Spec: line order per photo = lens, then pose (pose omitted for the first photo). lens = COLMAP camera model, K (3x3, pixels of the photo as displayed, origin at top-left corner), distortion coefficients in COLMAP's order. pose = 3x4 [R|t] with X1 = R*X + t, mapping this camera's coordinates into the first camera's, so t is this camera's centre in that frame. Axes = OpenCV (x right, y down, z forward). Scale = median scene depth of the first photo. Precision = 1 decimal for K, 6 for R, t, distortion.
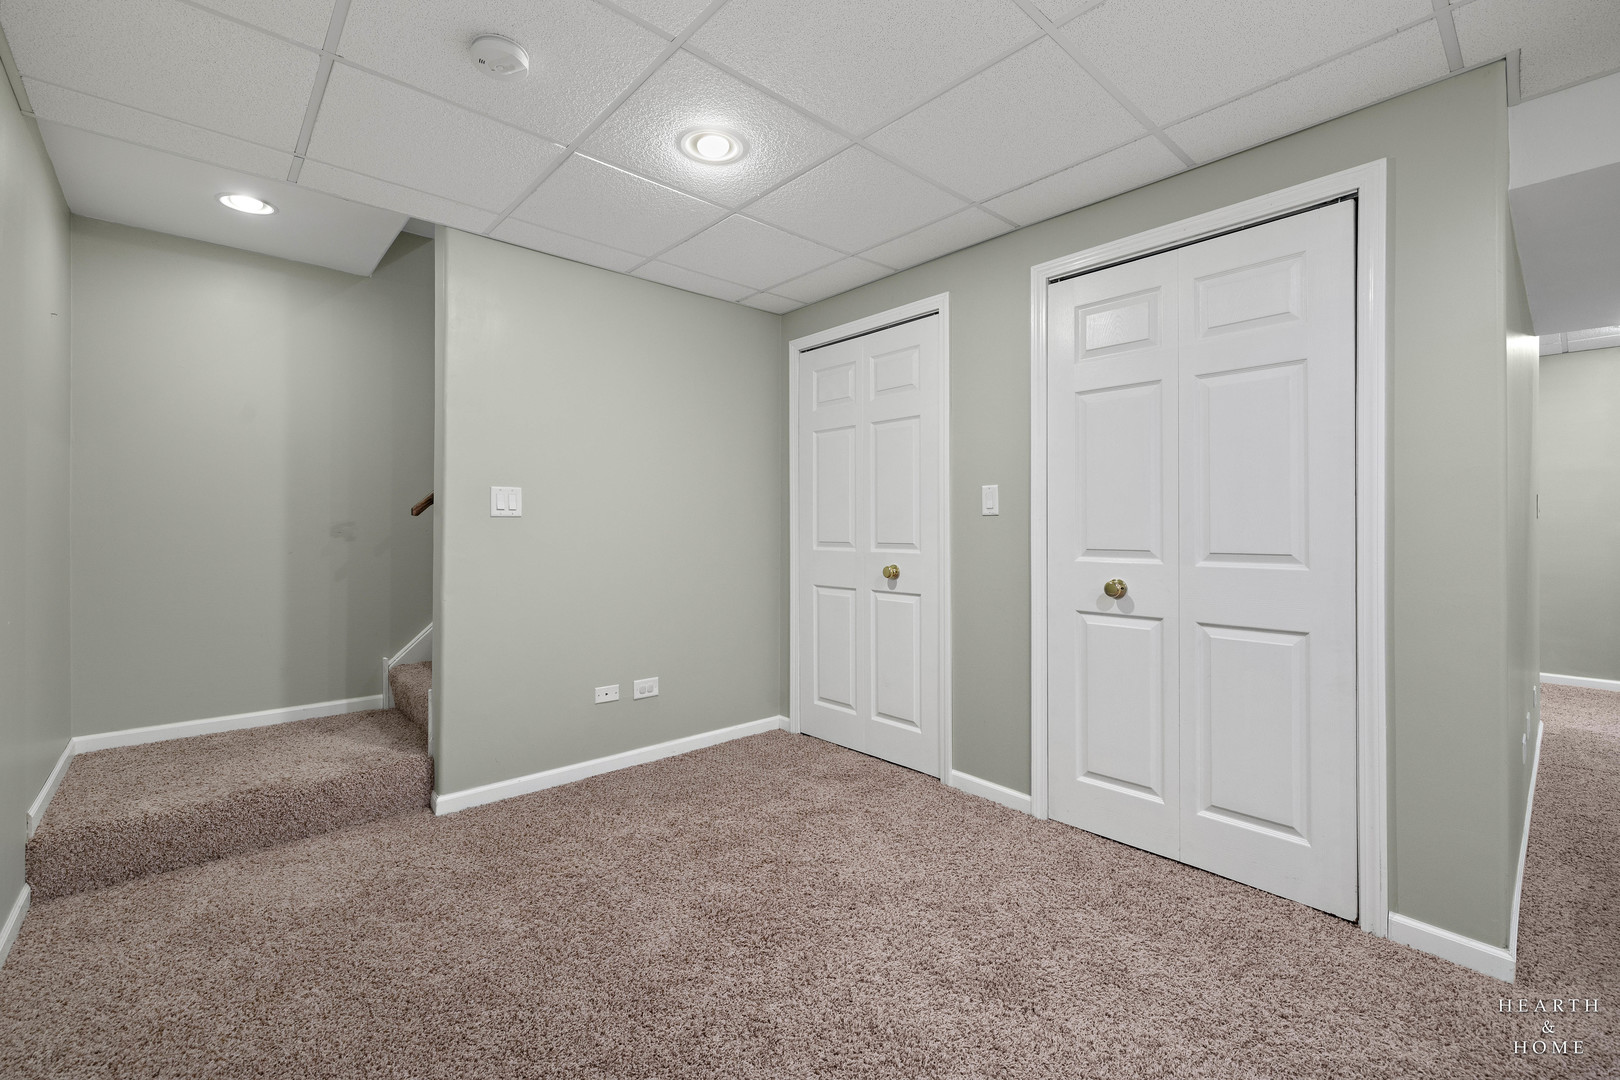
lens RADIAL K [[695.4, 0, 810.4], [0, 695.4, 533.7], [0, 0, 1]] dist [0.003083, -0.000029]
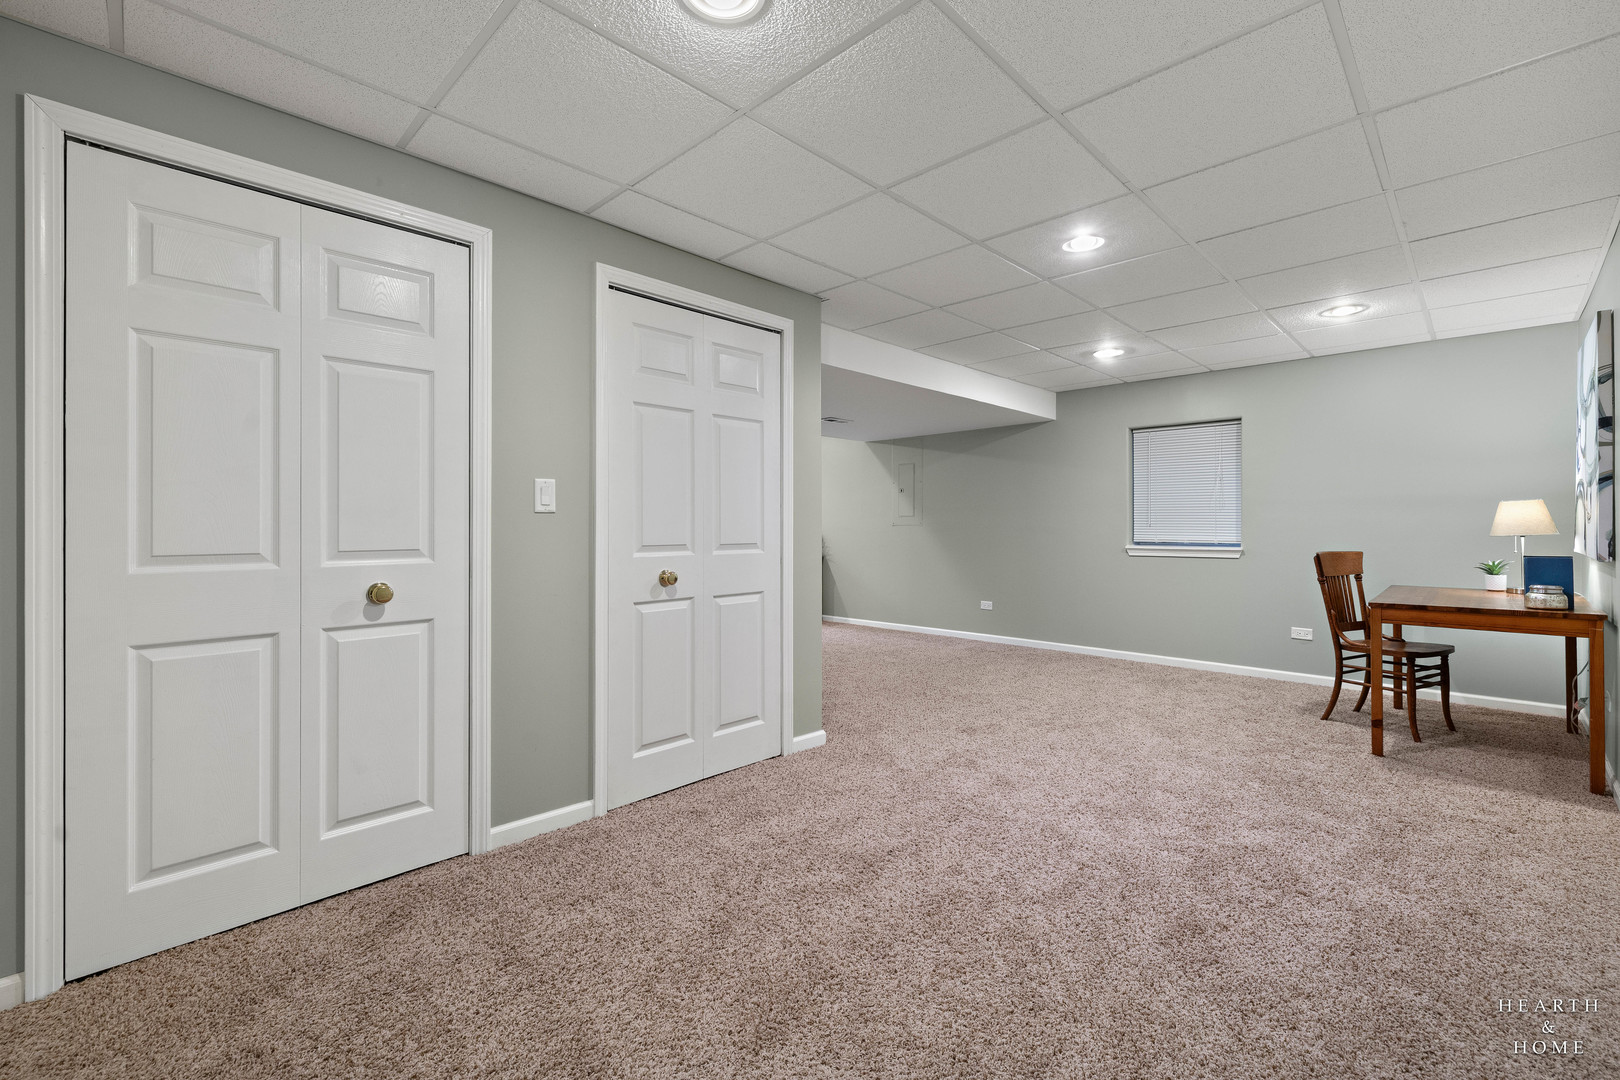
lens RADIAL K [[695.4, 0, 809.2], [0, 695.4, 527.2], [0, 0, 1]] dist [0.003083, -0.000029]
pose [[-0.067919, -0.005965, 0.997673, -0.679930], [0.005261, 0.999966, 0.006337, -0.012263], [-0.997677, 0.005679, -0.067885, 0.756392]]
